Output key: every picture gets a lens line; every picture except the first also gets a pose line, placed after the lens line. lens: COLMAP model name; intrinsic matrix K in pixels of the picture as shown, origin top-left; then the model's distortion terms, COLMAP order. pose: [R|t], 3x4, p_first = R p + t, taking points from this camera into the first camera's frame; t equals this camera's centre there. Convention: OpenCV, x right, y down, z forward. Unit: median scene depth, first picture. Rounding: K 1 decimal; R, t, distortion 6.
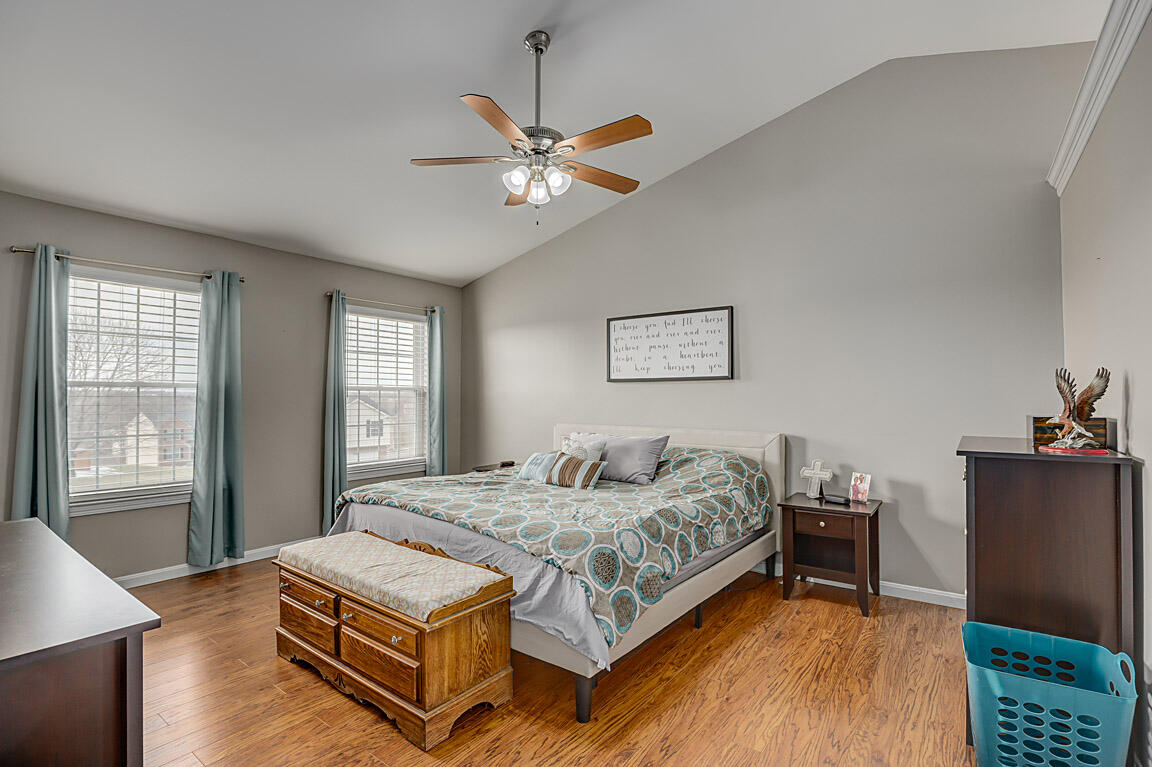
lens RADIAL K [[524.6, 0, 581.1], [0, 524.6, 387.4], [0, 0, 1]] dist [0.002143, 0.000207]
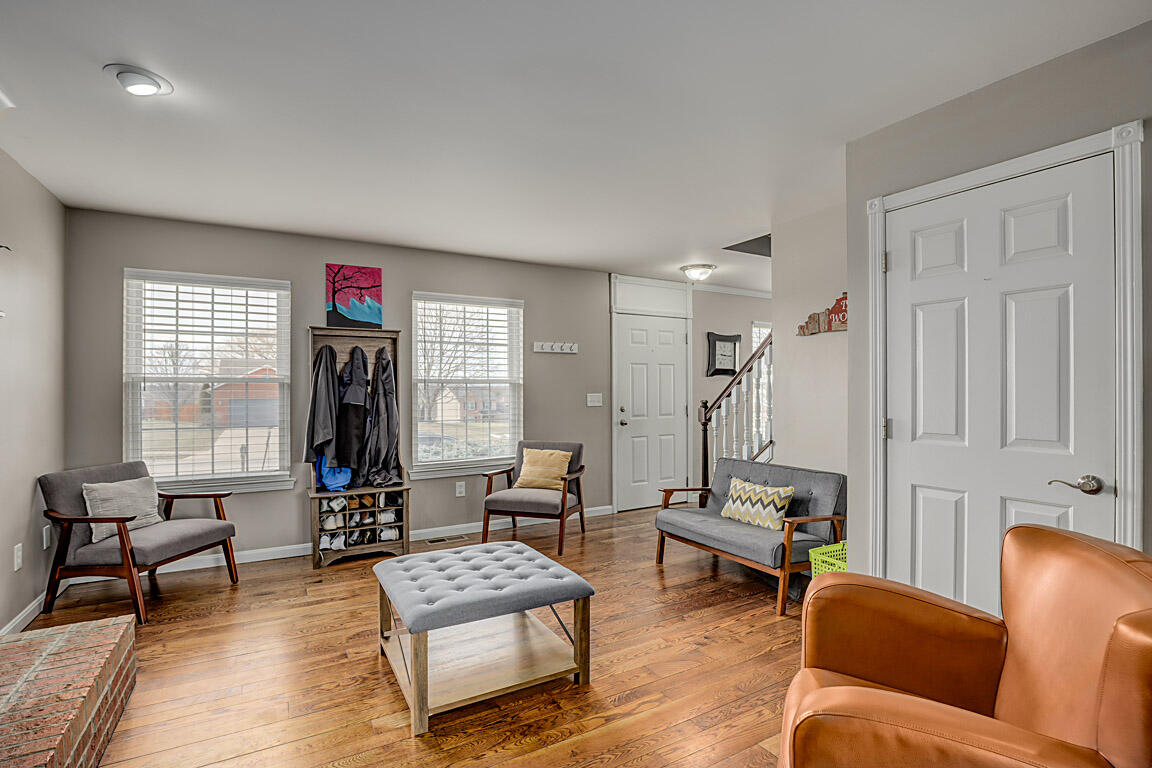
lens RADIAL K [[524.6, 0, 570.7], [0, 524.6, 393.0], [0, 0, 1]] dist [0.002143, 0.000207]
pose [[0.905336, -0.000342, -0.424696, 0.261431], [0.011348, 0.999662, 0.023387, 0.006585], [0.424544, -0.025992, 0.905034, 0.341188]]
